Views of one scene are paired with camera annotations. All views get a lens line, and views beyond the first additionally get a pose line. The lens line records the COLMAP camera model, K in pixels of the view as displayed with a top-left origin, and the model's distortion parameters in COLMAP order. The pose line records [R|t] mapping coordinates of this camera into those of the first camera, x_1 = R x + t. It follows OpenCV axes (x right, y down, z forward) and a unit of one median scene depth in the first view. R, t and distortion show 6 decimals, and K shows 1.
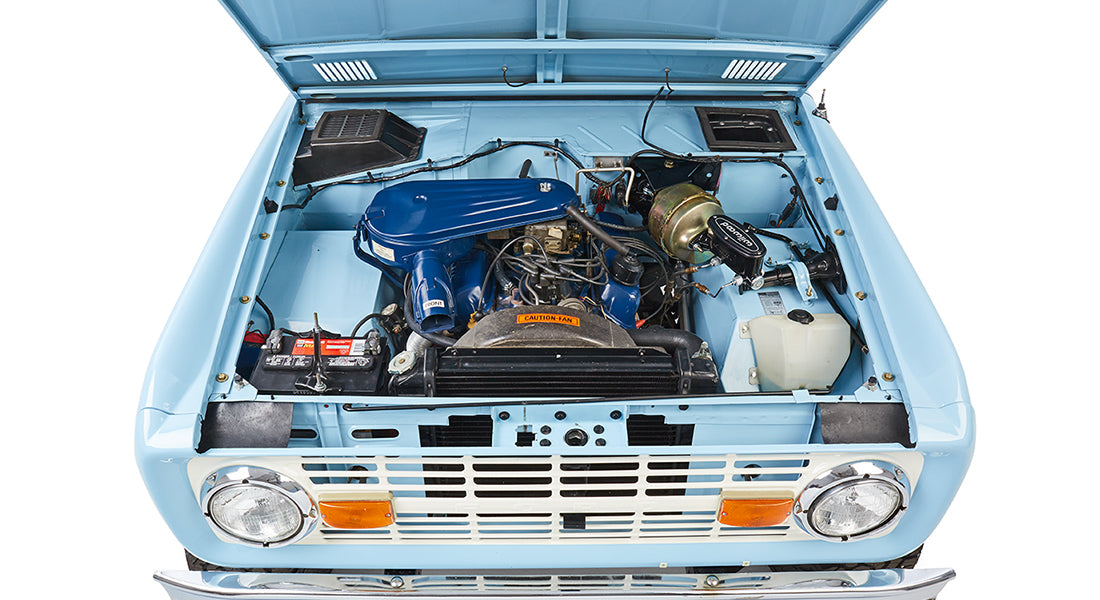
lens RADIAL K [[787.1, 0, 547.2], [0, 787.1, 312.7], [0, 0, 1]] dist [-0.004830, -0.000123]
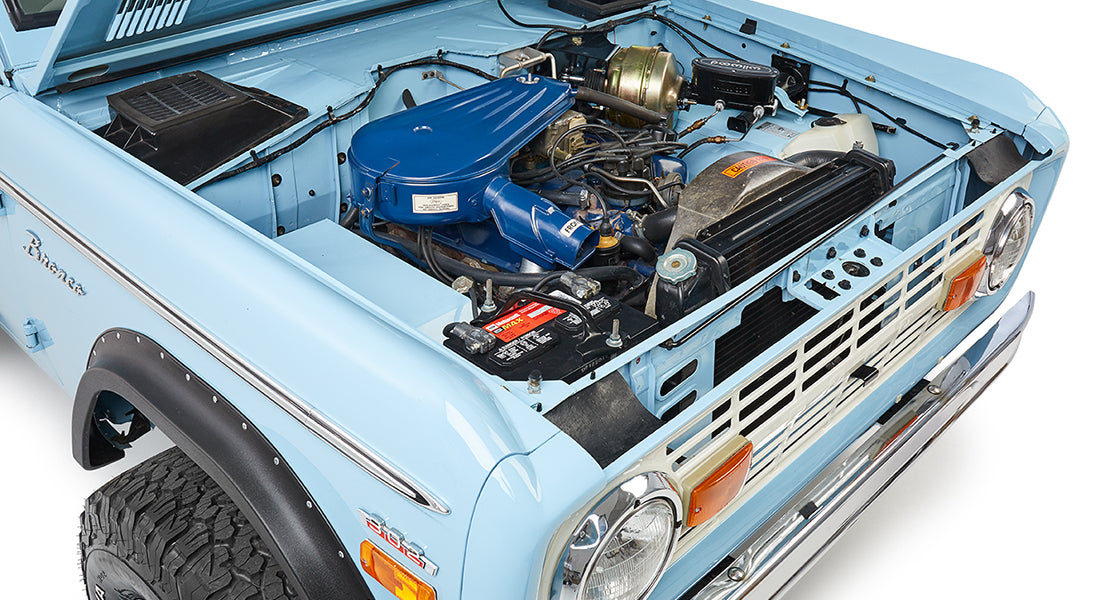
lens RADIAL K [[950.5, 0, 550.0], [0, 950.5, 300.0], [0, 0, 1]] dist [-0.006499, -0.001120]
pose [[0.709229, -0.369519, 0.600375, -0.632584], [0.425903, 0.903227, 0.052796, -0.004031], [-0.561784, 0.218257, 0.797974, 0.288589]]
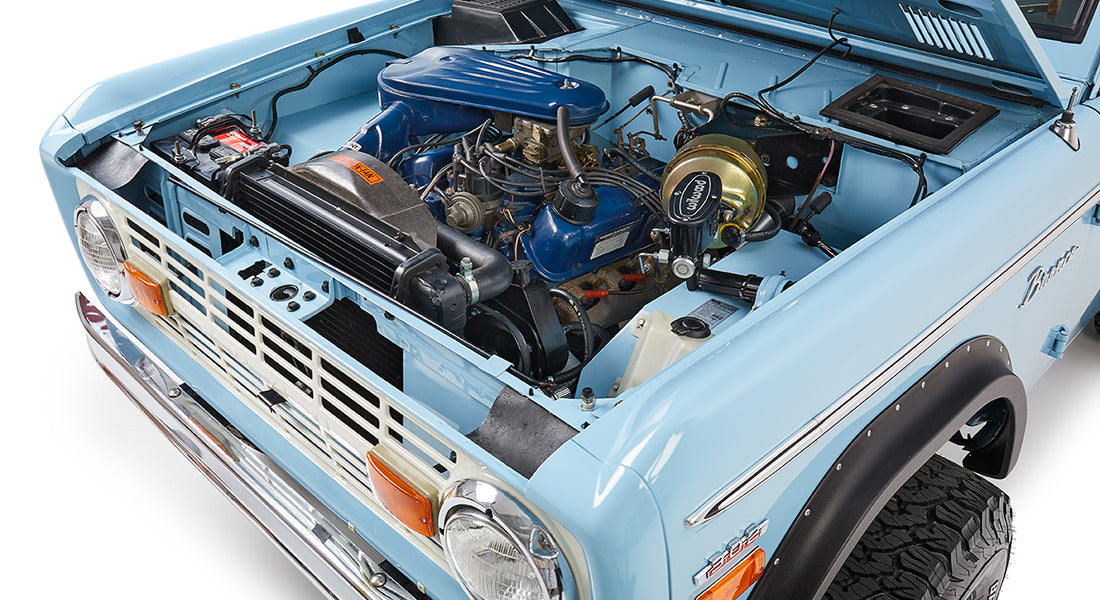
lens RADIAL K [[923.4, 0, 550.0], [0, 923.4, 300.0], [0, 0, 1]] dist [-0.010562, -0.004070]
pose [[0.709445, 0.373950, -0.597369, 0.626768], [-0.435135, 0.899184, 0.046112, 0.000142], [0.554388, 0.227222, 0.800640, 0.293347]]
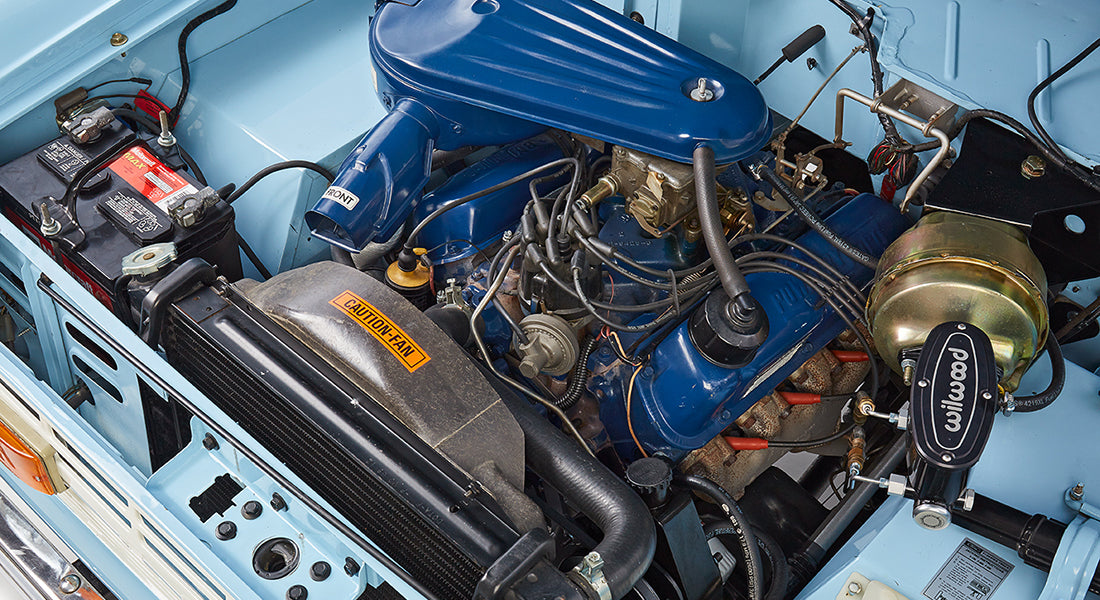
lens RADIAL K [[1354.2, 0, 550.0], [0, 1354.2, 300.0], [0, 0, 1]] dist [-0.004450, 0.026432]
pose [[0.727400, 0.499551, -0.470466, 0.374149], [-0.439936, 0.865650, 0.238969, -0.203918], [0.526636, 0.033149, 0.849444, 0.272472]]
